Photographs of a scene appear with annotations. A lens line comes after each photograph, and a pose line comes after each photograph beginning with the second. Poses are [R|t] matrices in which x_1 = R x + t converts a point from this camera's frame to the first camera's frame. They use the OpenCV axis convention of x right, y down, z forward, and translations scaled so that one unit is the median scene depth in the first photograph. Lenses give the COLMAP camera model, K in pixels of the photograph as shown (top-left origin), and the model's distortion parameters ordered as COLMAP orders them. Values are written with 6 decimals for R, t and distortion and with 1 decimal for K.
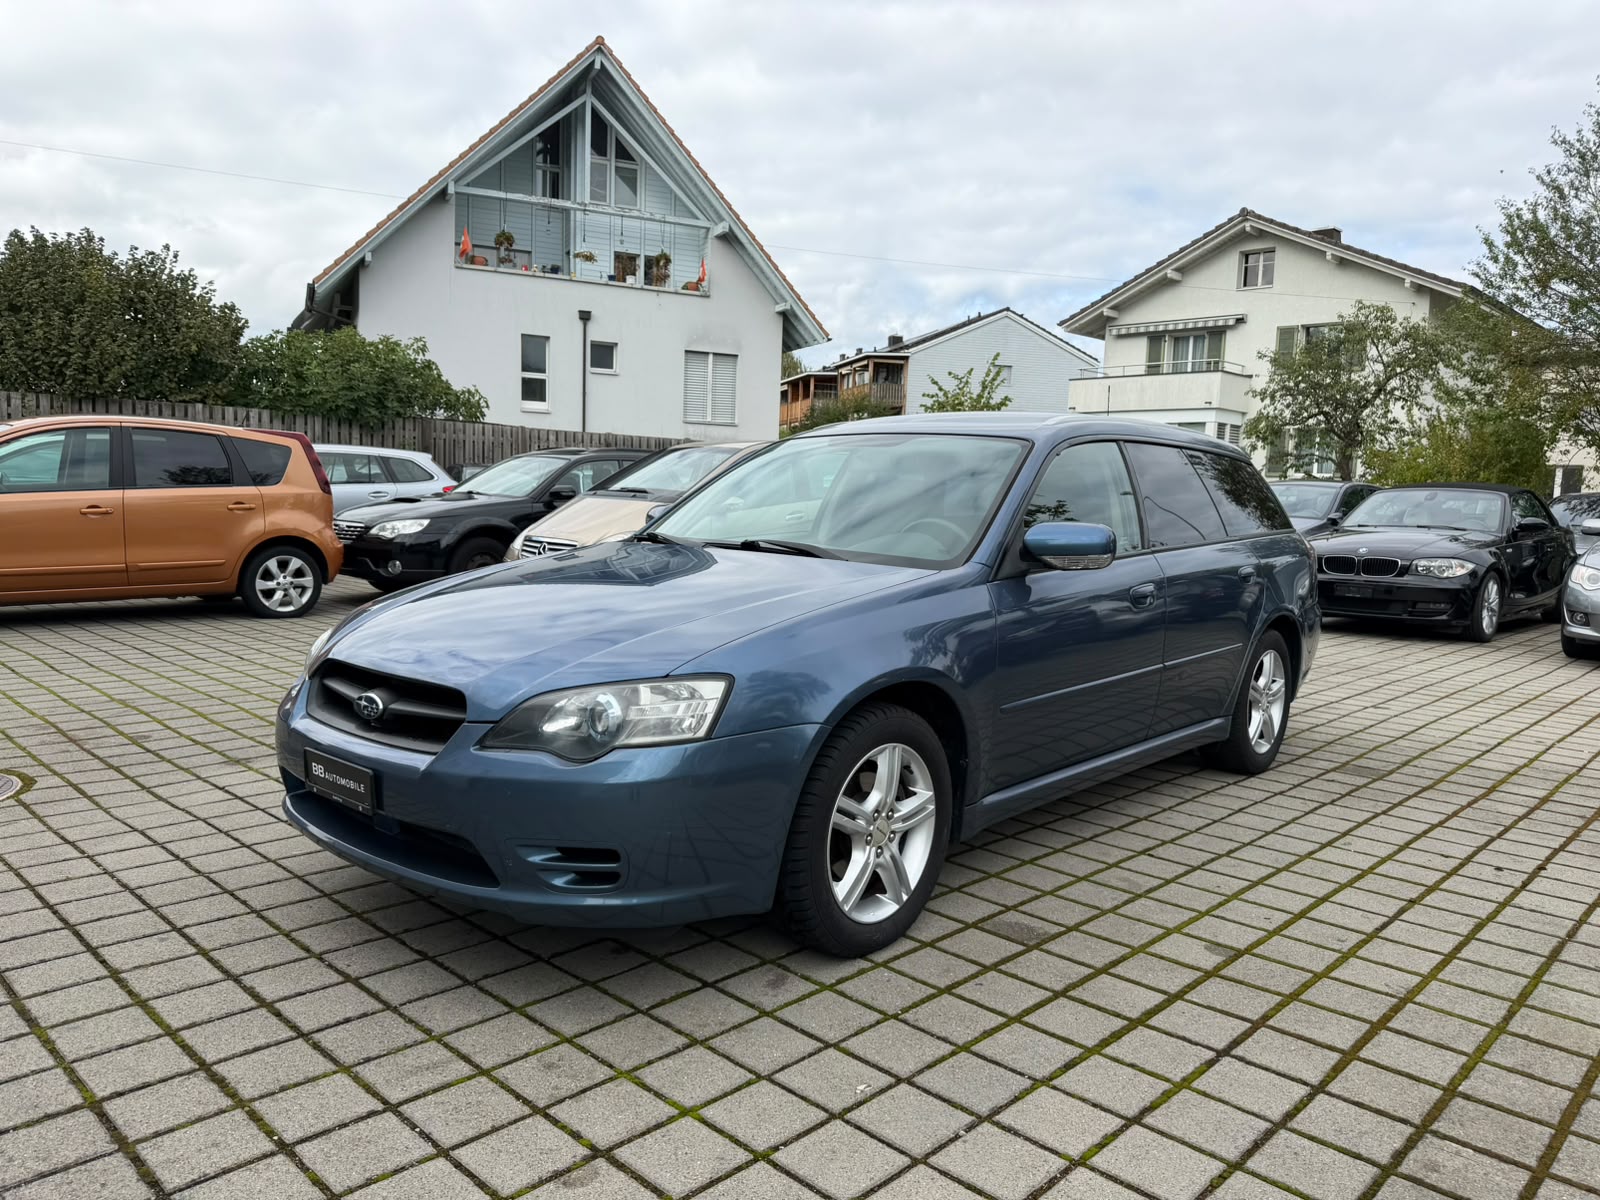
lens RADIAL K [[1125.1, 0, 803.5], [0, 1125.1, 622.7], [0, 0, 1]] dist [0.027154, -0.033650]
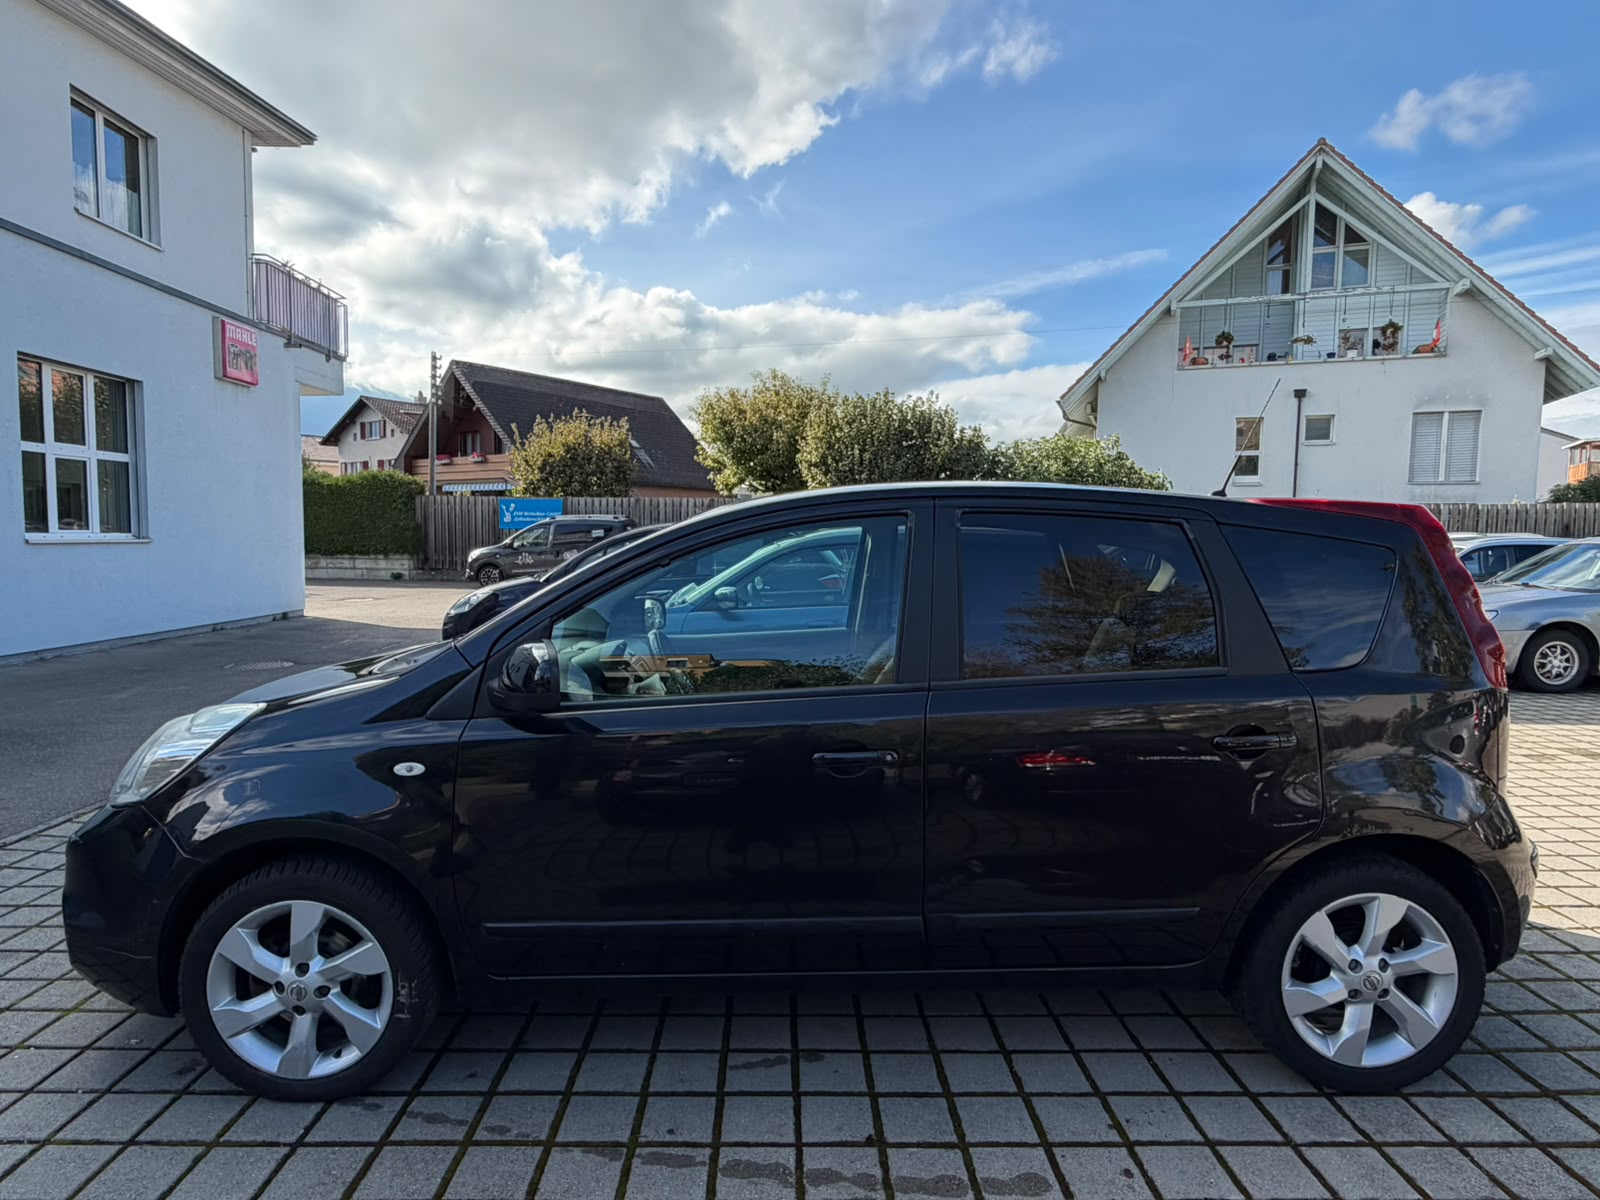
lens RADIAL K [[911.7, 0, 793.1], [0, 911.7, 611.8], [0, 0, 1]] dist [-0.001423, 0.000373]
pose [[0.702873, 0.029756, -0.710693, 0.097331], [-0.065527, 0.997585, -0.023038, -0.011253], [0.708291, 0.062762, 0.703125, 0.053729]]
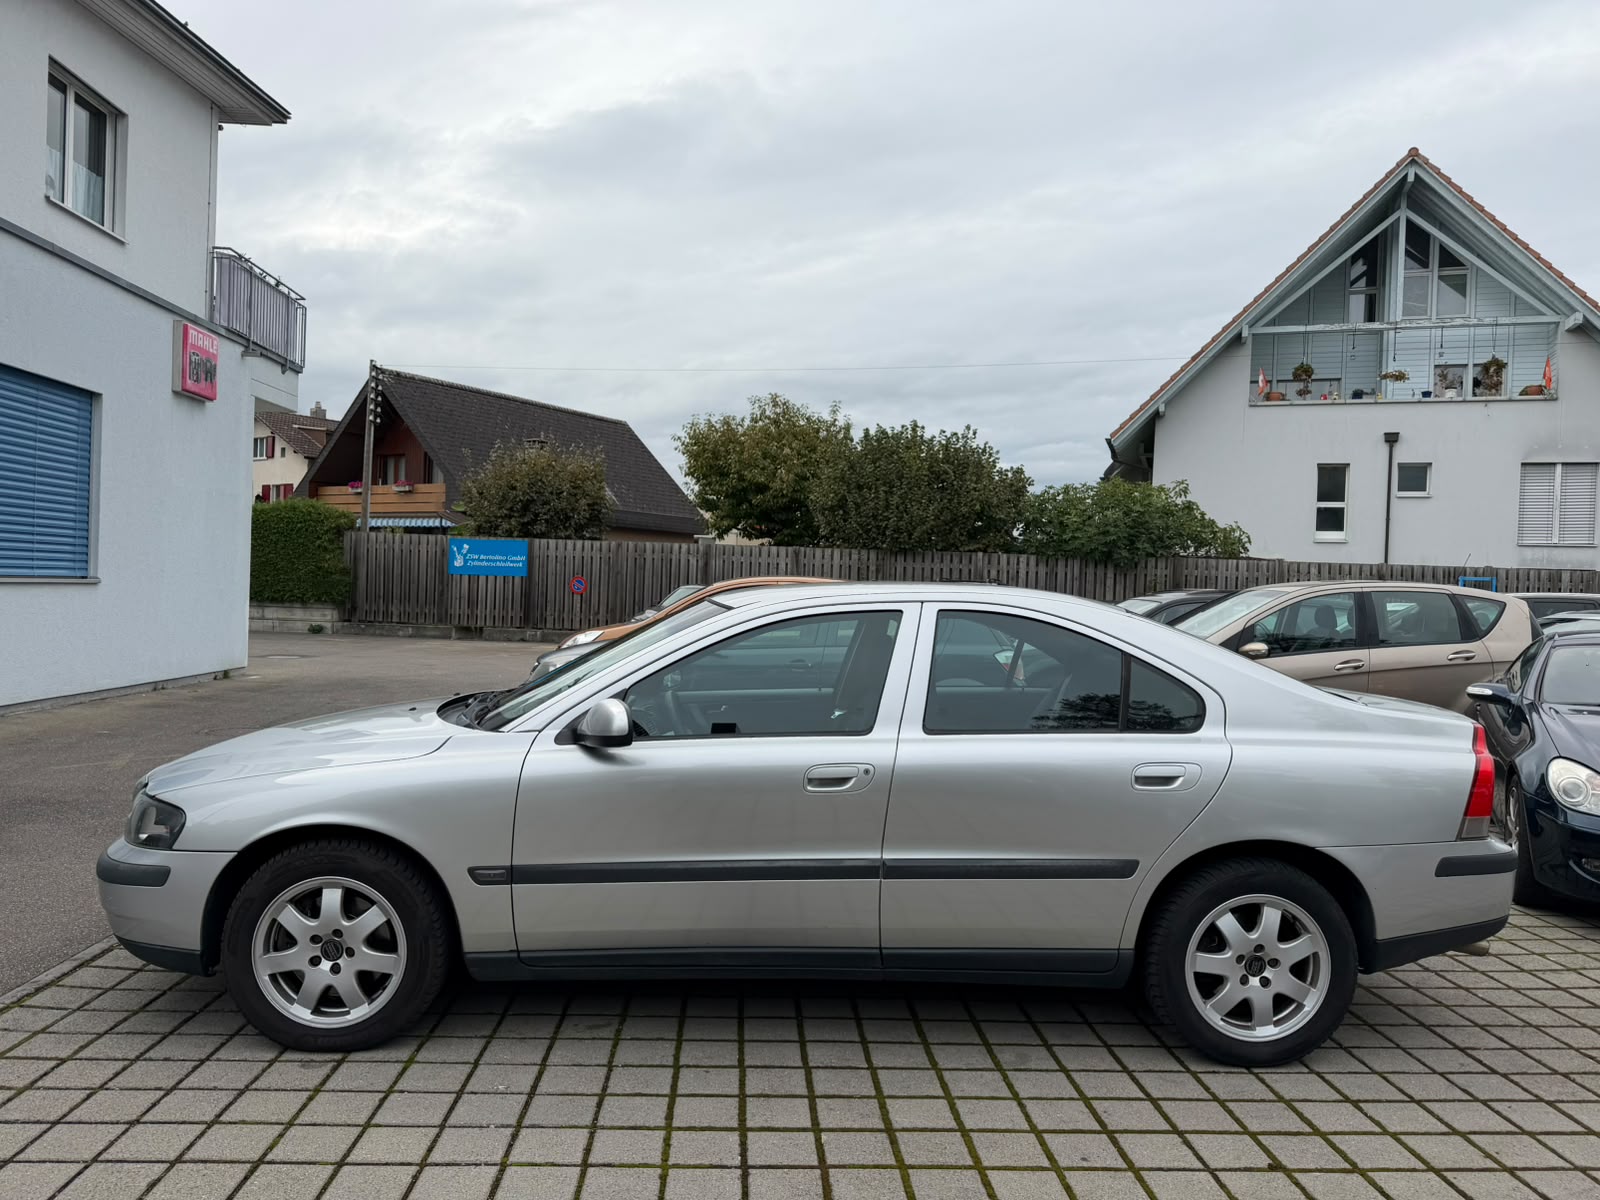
lens RADIAL K [[1125.1, 0, 794.9], [0, 1125.1, 613.4], [0, 0, 1]] dist [0.027154, -0.033650]
pose [[0.730175, 0.000697, -0.683259, 0.087890], [-0.083256, 0.992639, -0.087960, -0.006500], [0.678168, 0.121112, 0.724858, 0.011025]]
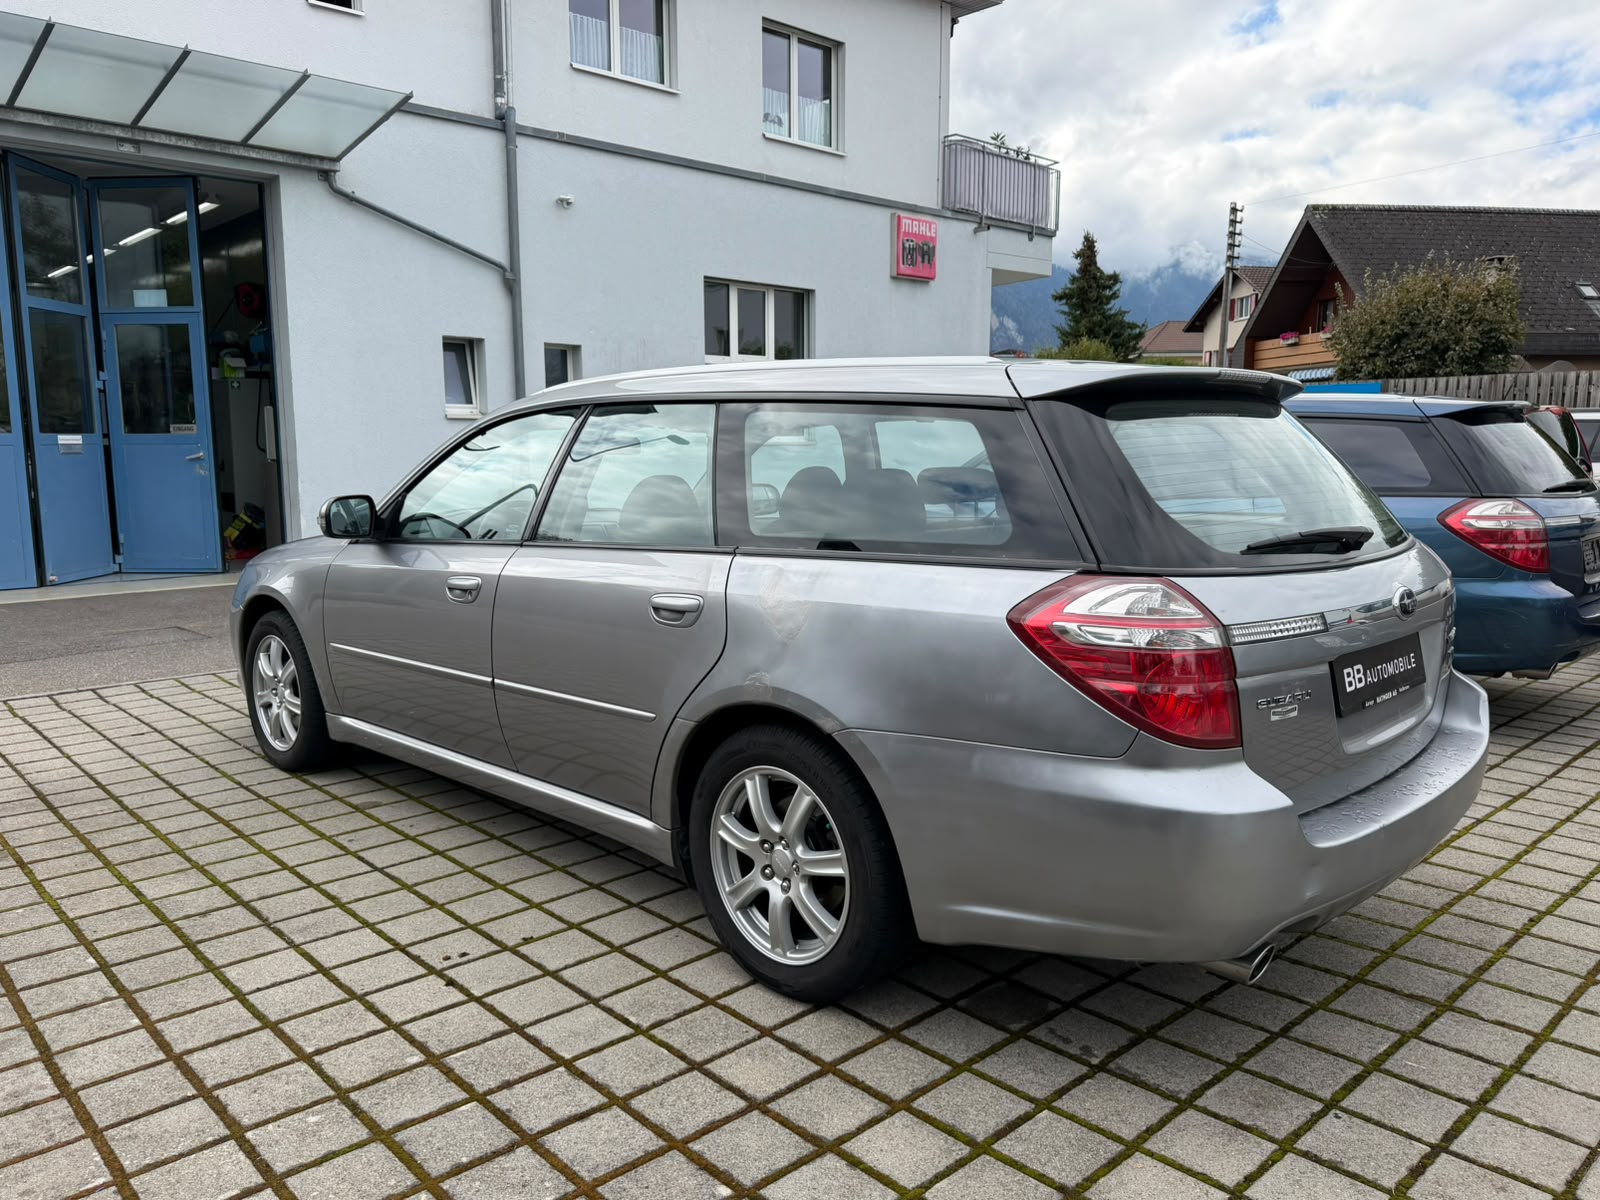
lens RADIAL K [[1165.5, 0, 794.1], [0, 1165.5, 613.6], [0, 0, 1]] dist [0.029972, -0.035197]
pose [[-0.056035, 0.109309, -0.992427, 0.157176], [-0.110139, 0.987246, 0.114957, -0.014666], [0.992335, 0.115747, -0.043281, 0.146304]]
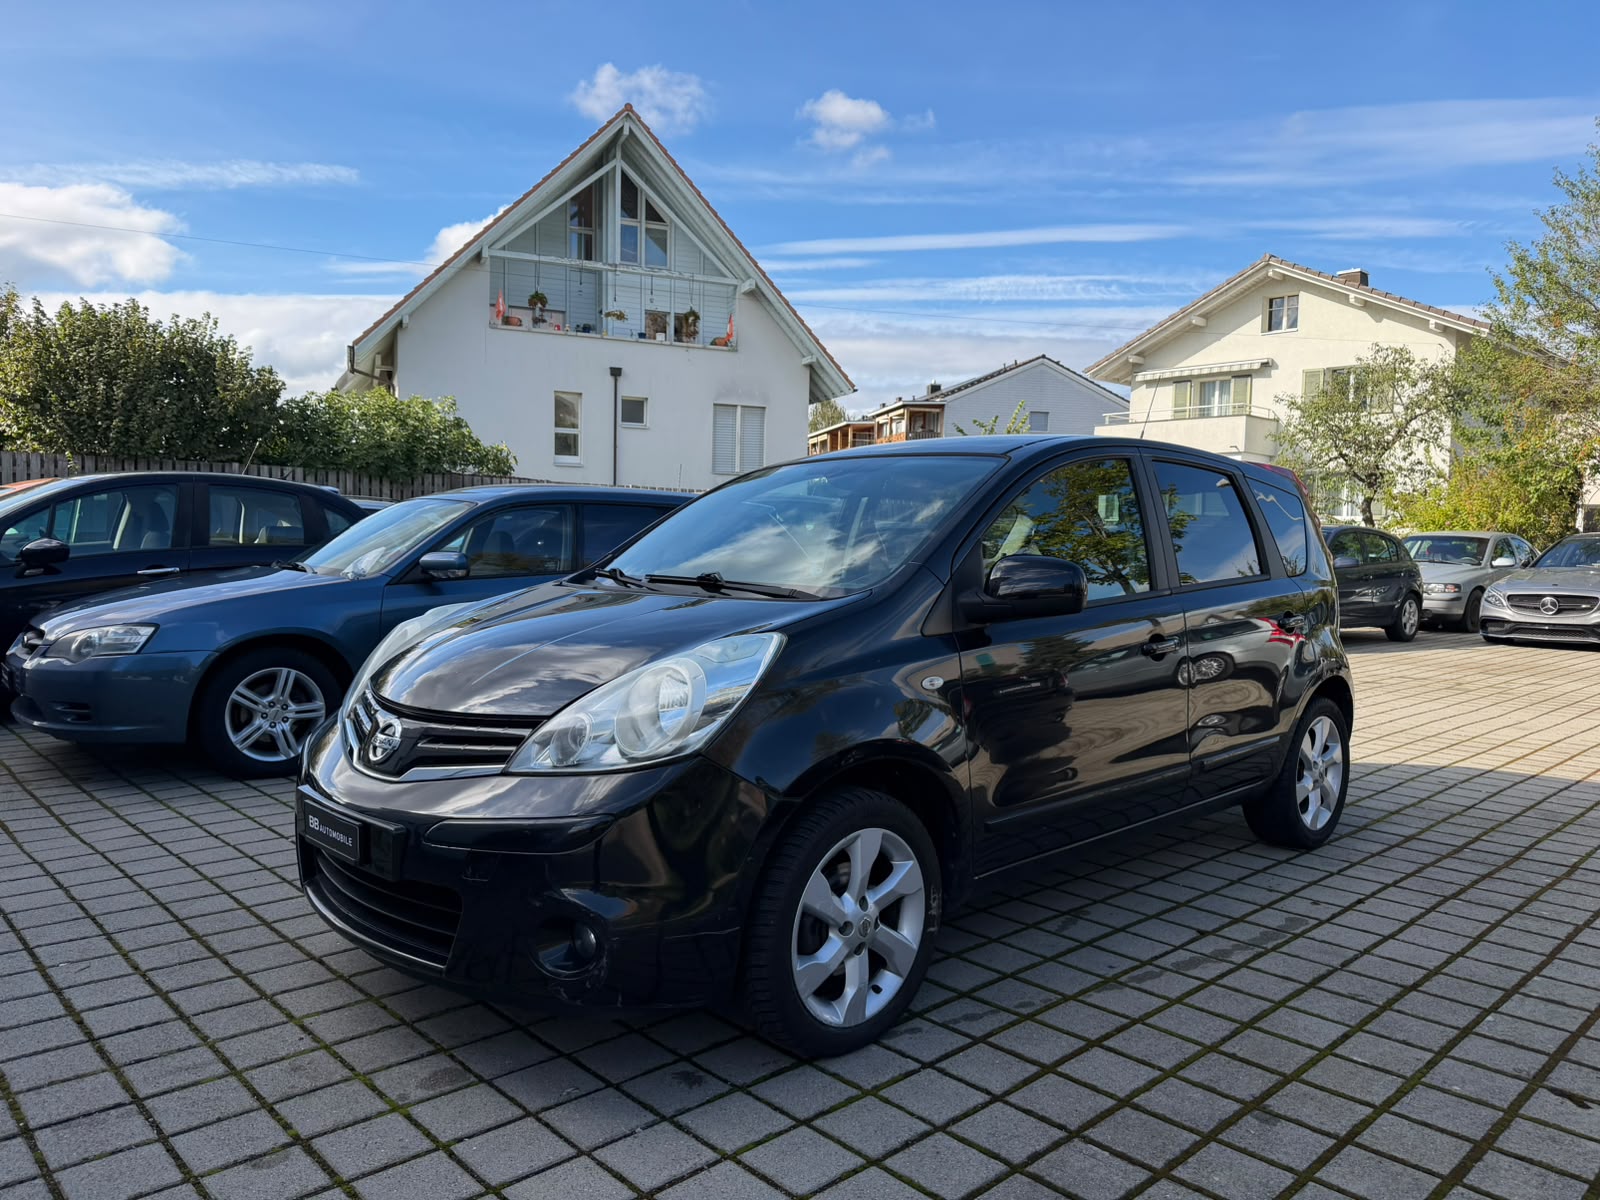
lens RADIAL K [[1125.1, 0, 806.4], [0, 1125.1, 621.7], [0, 0, 1]] dist [0.027154, -0.033650]
pose [[0.999148, -0.009189, -0.040234, 0.019486], [0.007433, 0.999023, -0.043565, 0.000502], [0.040595, 0.043229, 0.998240, -0.005486]]
